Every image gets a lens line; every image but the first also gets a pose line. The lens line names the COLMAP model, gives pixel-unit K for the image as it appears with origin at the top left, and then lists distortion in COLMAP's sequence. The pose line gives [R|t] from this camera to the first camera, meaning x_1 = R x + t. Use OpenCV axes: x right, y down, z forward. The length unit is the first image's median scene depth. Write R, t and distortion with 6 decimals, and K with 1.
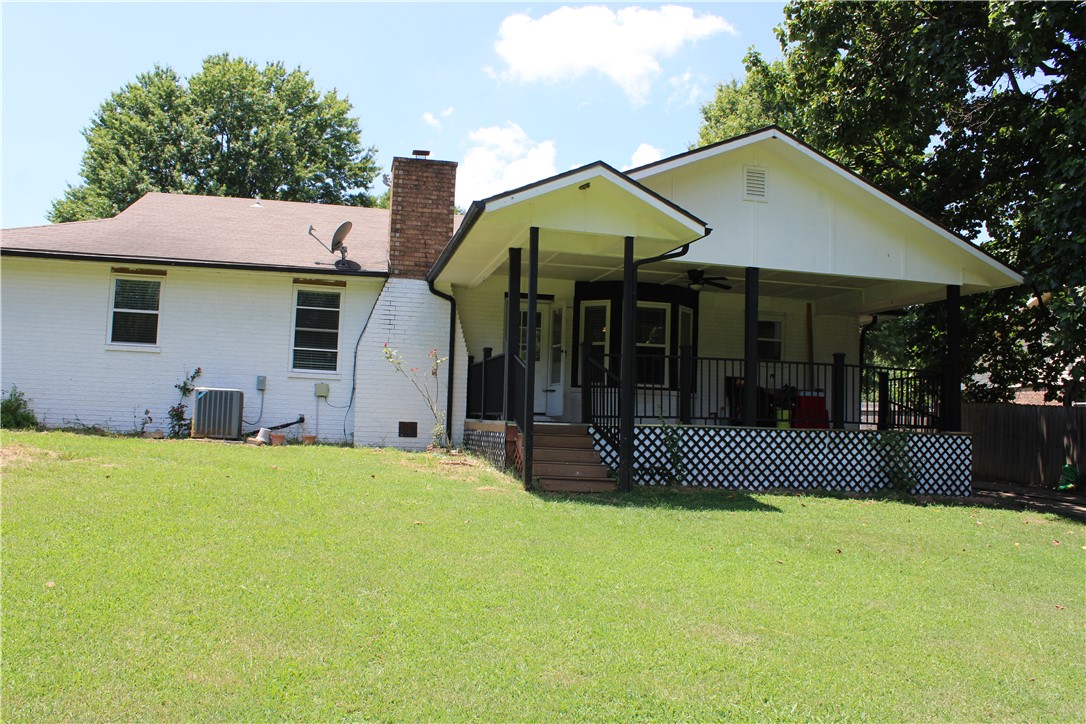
lens RADIAL K [[911.1, 0, 535.3], [0, 911.1, 358.5], [0, 0, 1]] dist [-0.169786, 0.155117]
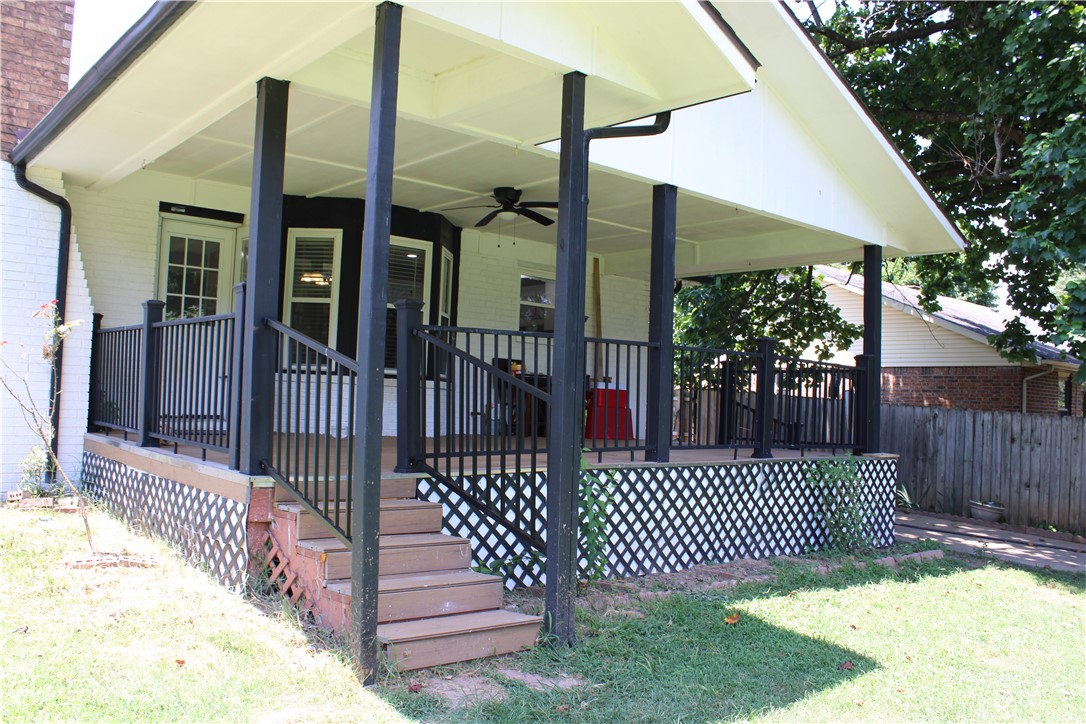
lens RADIAL K [[911.1, 0, 535.3], [0, 911.1, 358.5], [0, 0, 1]] dist [-0.169786, 0.155117]
pose [[0.885801, 0.020067, 0.463631, -0.098155], [-0.041434, 0.998494, 0.035945, -0.006947], [-0.462211, -0.051050, 0.885299, 0.506223]]
